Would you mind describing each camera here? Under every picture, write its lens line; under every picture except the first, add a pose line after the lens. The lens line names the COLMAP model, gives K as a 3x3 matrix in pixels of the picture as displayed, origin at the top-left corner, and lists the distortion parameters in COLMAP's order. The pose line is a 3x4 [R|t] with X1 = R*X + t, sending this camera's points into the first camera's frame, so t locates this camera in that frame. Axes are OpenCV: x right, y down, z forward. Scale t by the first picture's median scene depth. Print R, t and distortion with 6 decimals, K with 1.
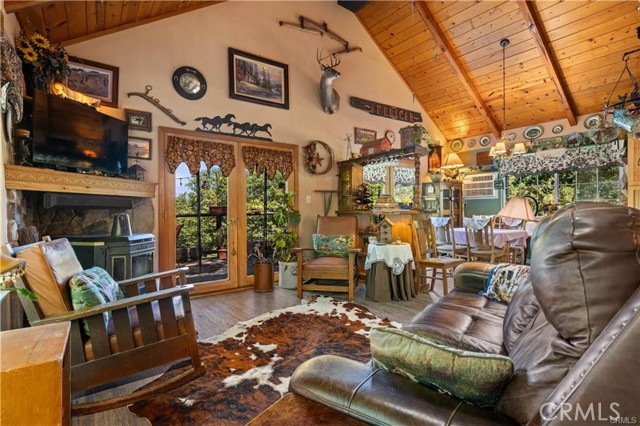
lens RADIAL K [[310.2, 0, 322.4], [0, 310.2, 210.3], [0, 0, 1]] dist [0.000372, 0.002335]
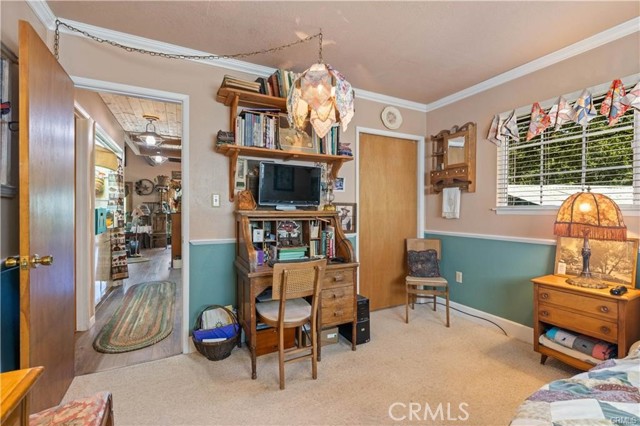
lens RADIAL K [[276.6, 0, 319.2], [0, 276.6, 209.1], [0, 0, 1]] dist [0.000471, -0.001696]
pose [[0.987273, 0.011793, -0.158598, 1.535036], [-0.012437, 0.999918, -0.003067, -0.026739], [0.158549, 0.005000, 0.987338, -0.728729]]
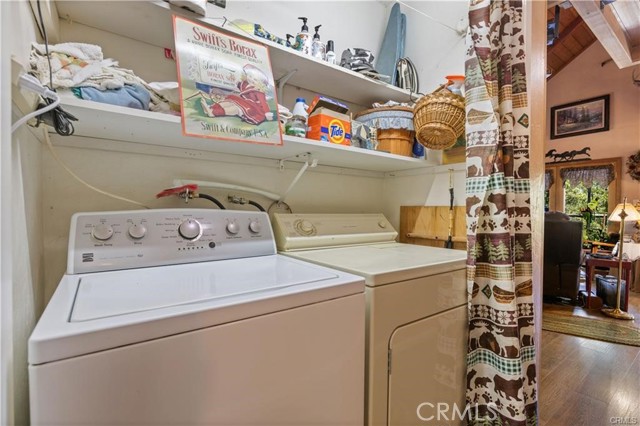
lens RADIAL K [[310.2, 0, 315.0], [0, 310.2, 217.5], [0, 0, 1]] dist [0.000372, 0.002335]
pose [[0.017204, 0.027306, -0.999479, 1.073413], [-0.004126, 0.999620, 0.027239, -0.007250], [0.999843, 0.003655, 0.017310, -0.181753]]
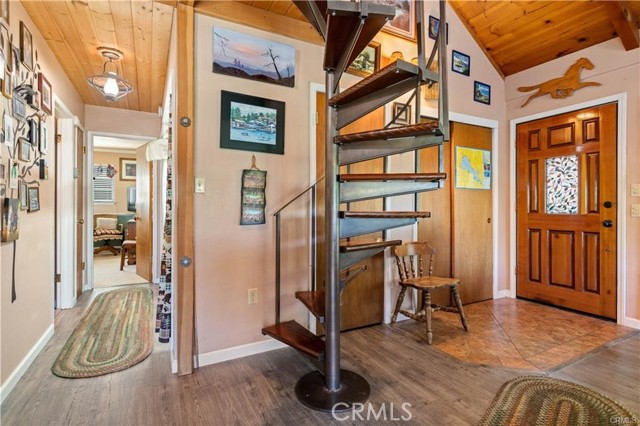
lens RADIAL K [[323.0, 0, 326.5], [0, 323.0, 204.1], [0, 0, 1]] dist [-0.008825, -0.000595]
pose [[-0.991261, 0.011725, 0.131394, 0.477317], [0.011232, 0.999927, -0.004487, -0.005797], [-0.131437, -0.002972, -0.991320, 0.496489]]
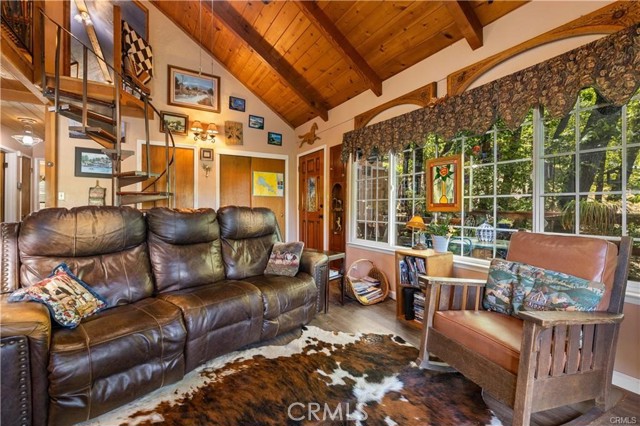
lens RADIAL K [[276.6, 0, 322.9], [0, 276.6, 205.0], [0, 0, 1]] dist [0.000471, -0.001696]
pose [[-0.996493, 0.009719, 0.083113, -0.060608], [0.009633, 0.999953, -0.001446, -0.003705], [-0.083123, -0.000641, -0.996539, 0.763663]]
